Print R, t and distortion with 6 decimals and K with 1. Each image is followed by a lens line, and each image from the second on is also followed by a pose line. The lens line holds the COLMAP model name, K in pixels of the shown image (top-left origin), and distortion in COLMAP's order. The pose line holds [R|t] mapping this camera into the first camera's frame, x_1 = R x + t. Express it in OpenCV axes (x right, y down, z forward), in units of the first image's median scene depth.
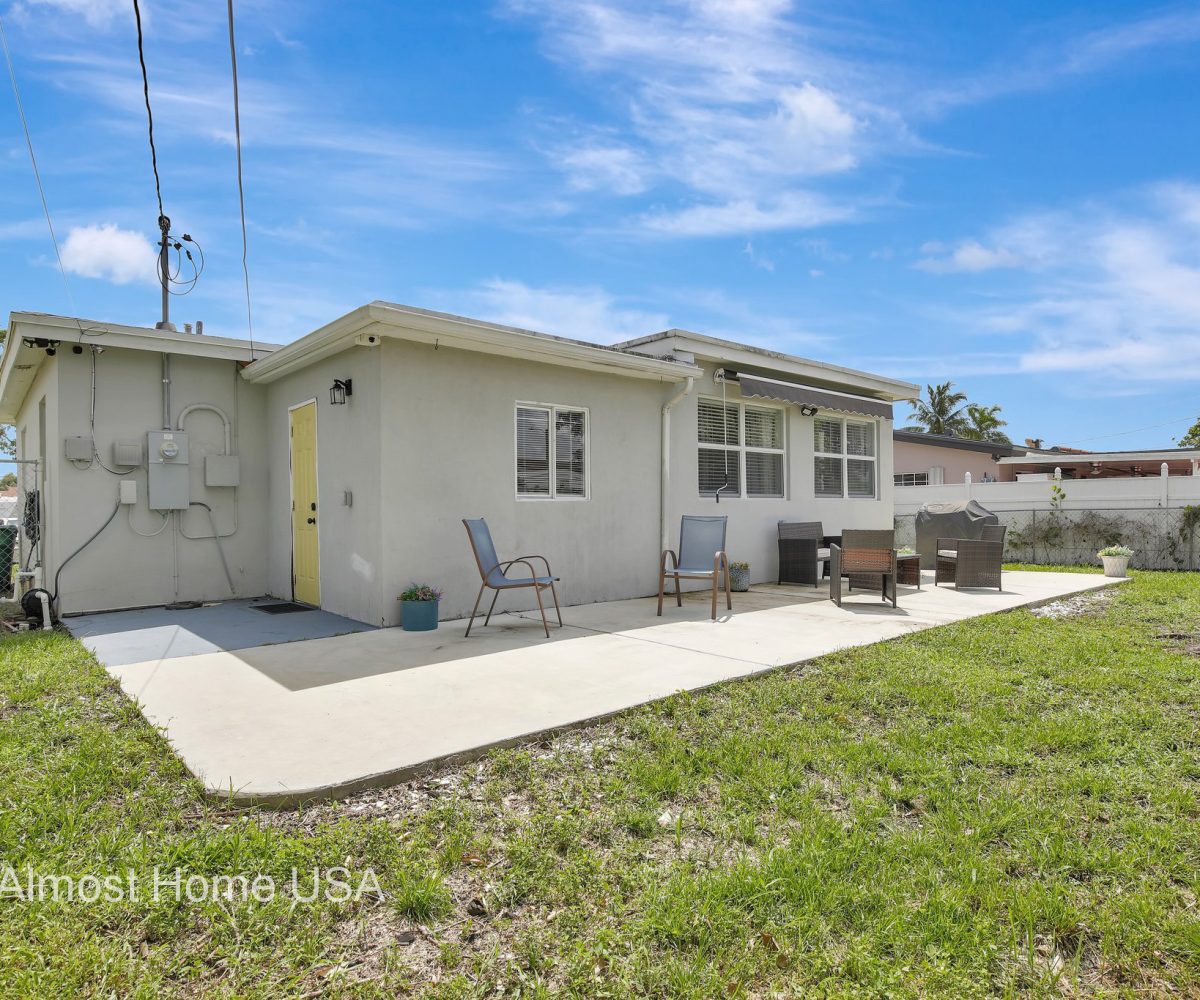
lens RADIAL K [[722.2, 0, 600.0], [0, 722.2, 500.0], [0, 0, 1]] dist [0.001034, -0.000371]
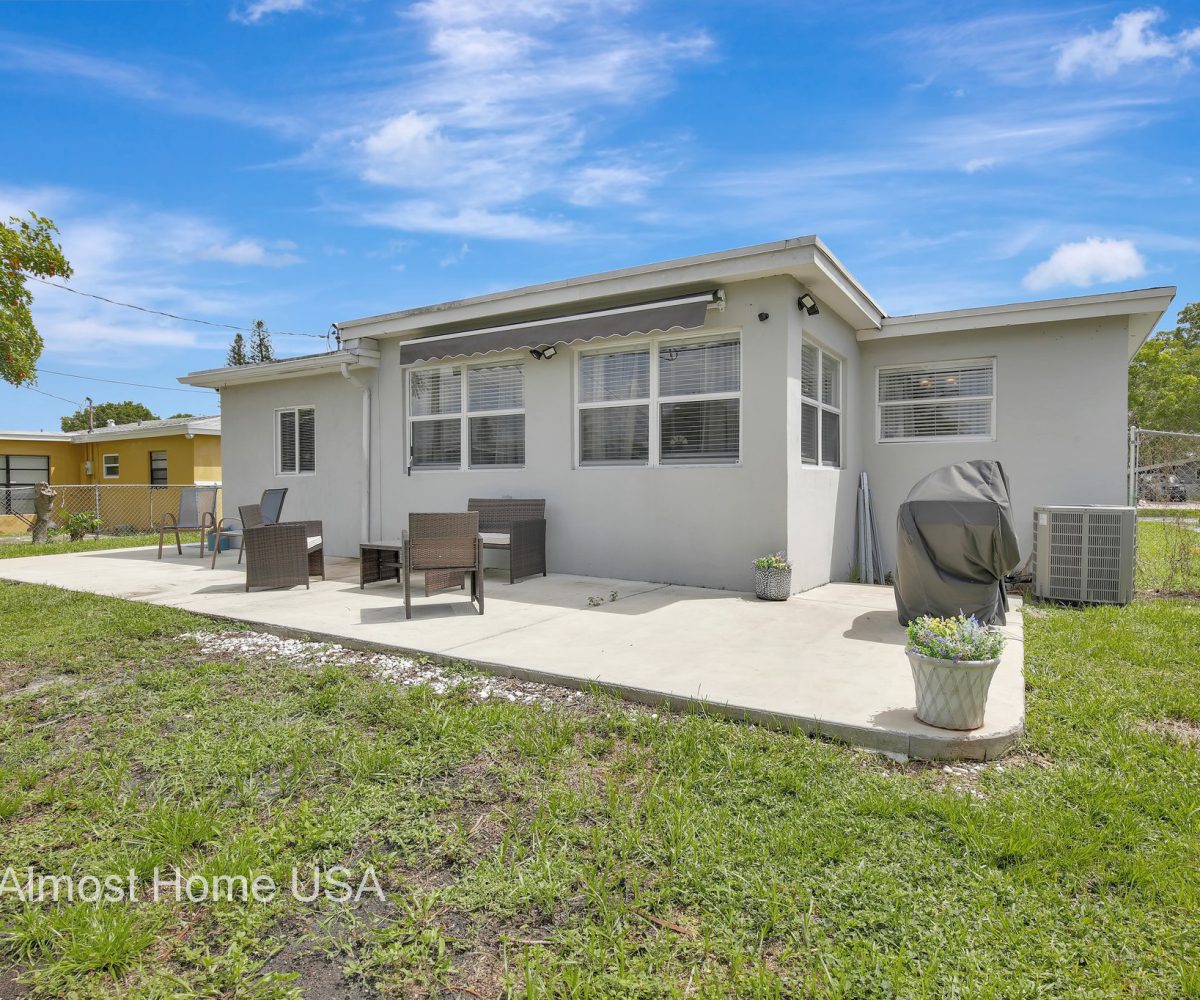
lens RADIAL K [[722.2, 0, 600.0], [0, 722.2, 500.0], [0, 0, 1]] dist [0.001034, -0.000371]
pose [[0.300988, 0.019051, -0.953438, 1.062917], [0.011716, 0.999651, 0.023673, 0.015932], [0.953556, -0.018296, 0.300659, 0.841613]]
